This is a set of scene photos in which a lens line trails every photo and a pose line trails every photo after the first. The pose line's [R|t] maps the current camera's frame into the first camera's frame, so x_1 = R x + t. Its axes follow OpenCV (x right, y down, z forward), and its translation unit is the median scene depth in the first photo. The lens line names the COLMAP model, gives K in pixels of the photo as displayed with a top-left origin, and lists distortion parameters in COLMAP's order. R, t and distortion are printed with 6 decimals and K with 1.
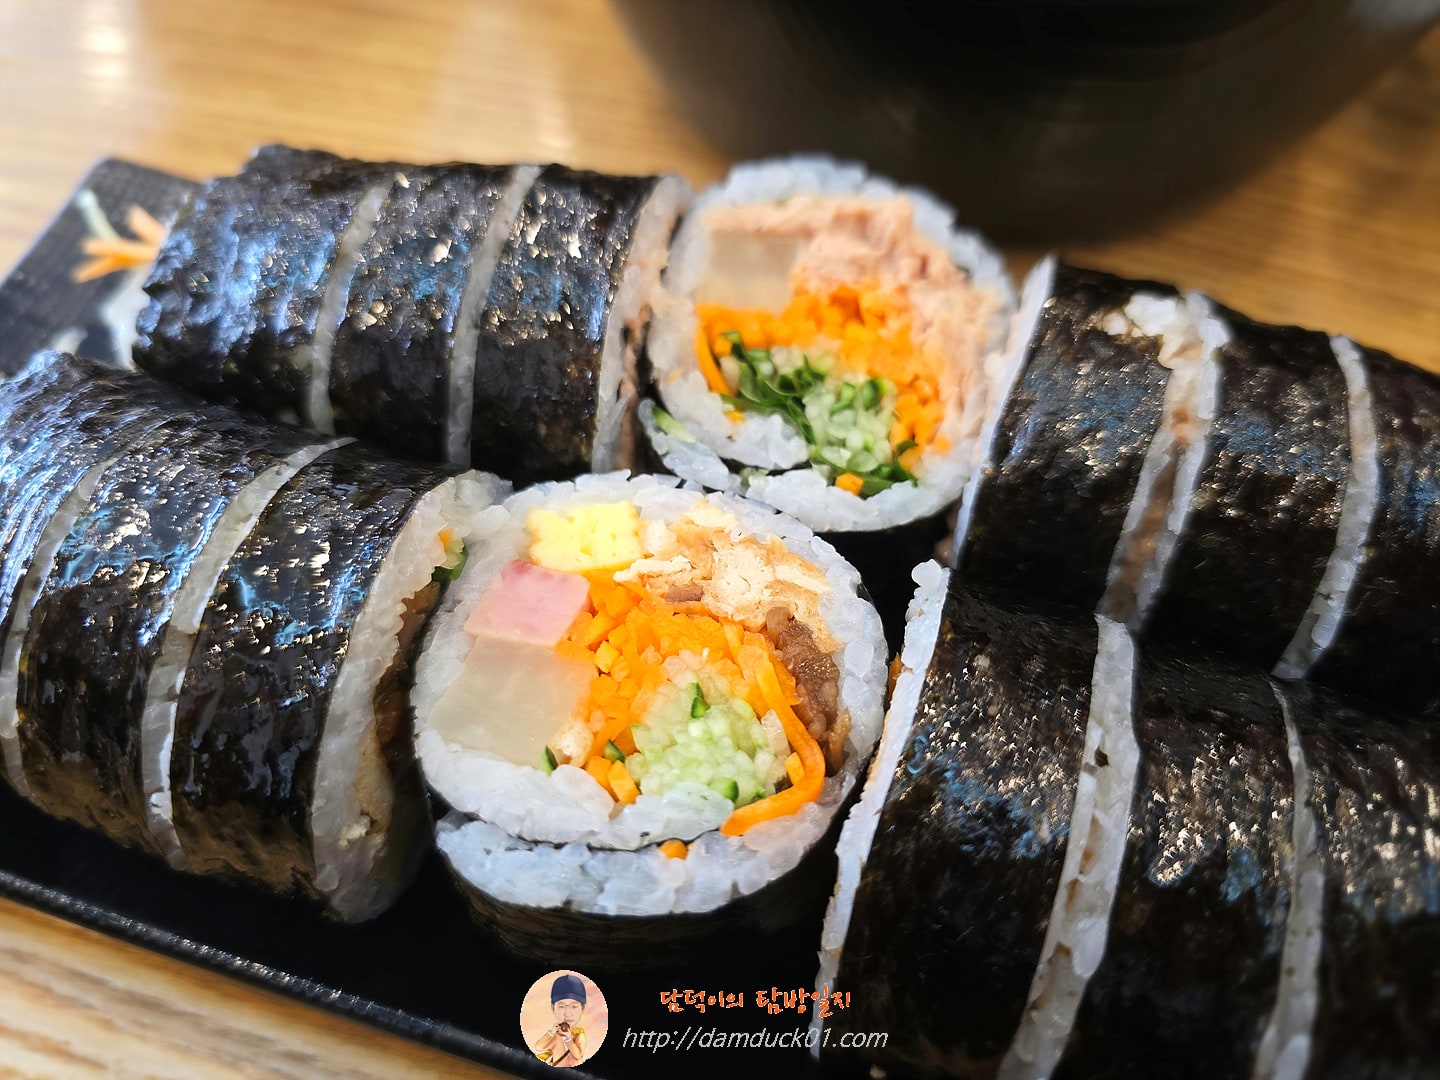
lens RADIAL K [[1097.9, 0, 720.0], [0, 1097.9, 540.0], [0, 0, 1]] dist [-0.004283, -0.119489]
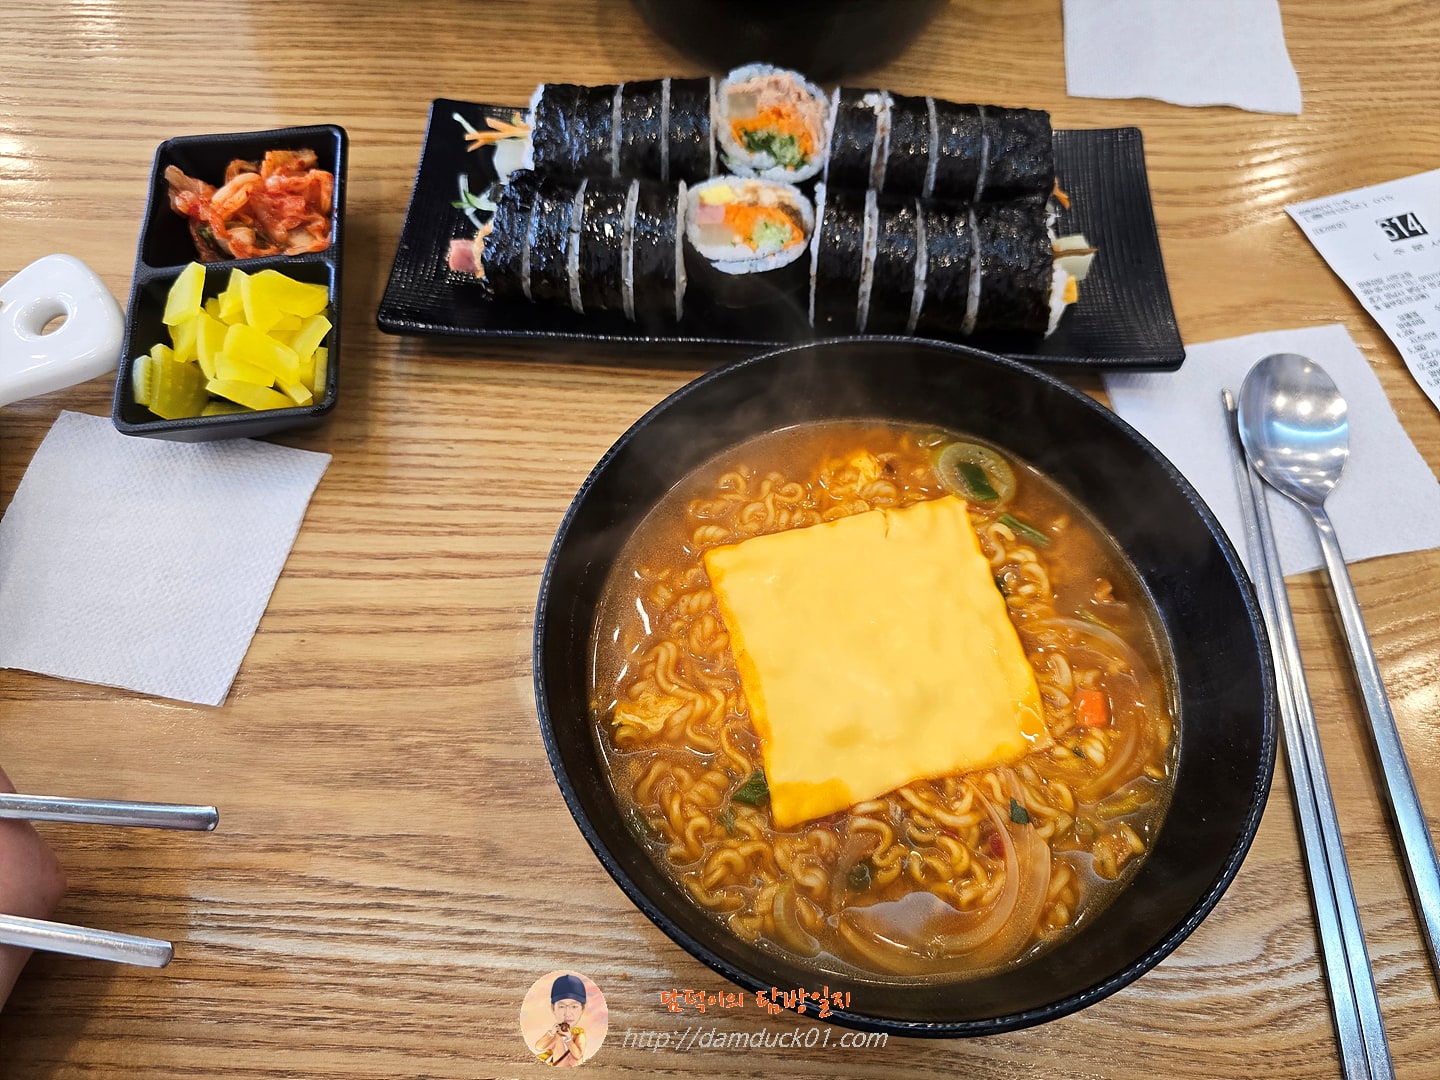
lens RADIAL K [[965.5, 0, 720.0], [0, 965.5, 540.0], [0, 0, 1]] dist [0.005583, 0.000667]
pose [[0.975422, -0.197723, 0.097255, -0.589850], [0.180036, 0.969621, 0.165594, 0.511289], [-0.127042, -0.144015, 0.981387, -1.978467]]
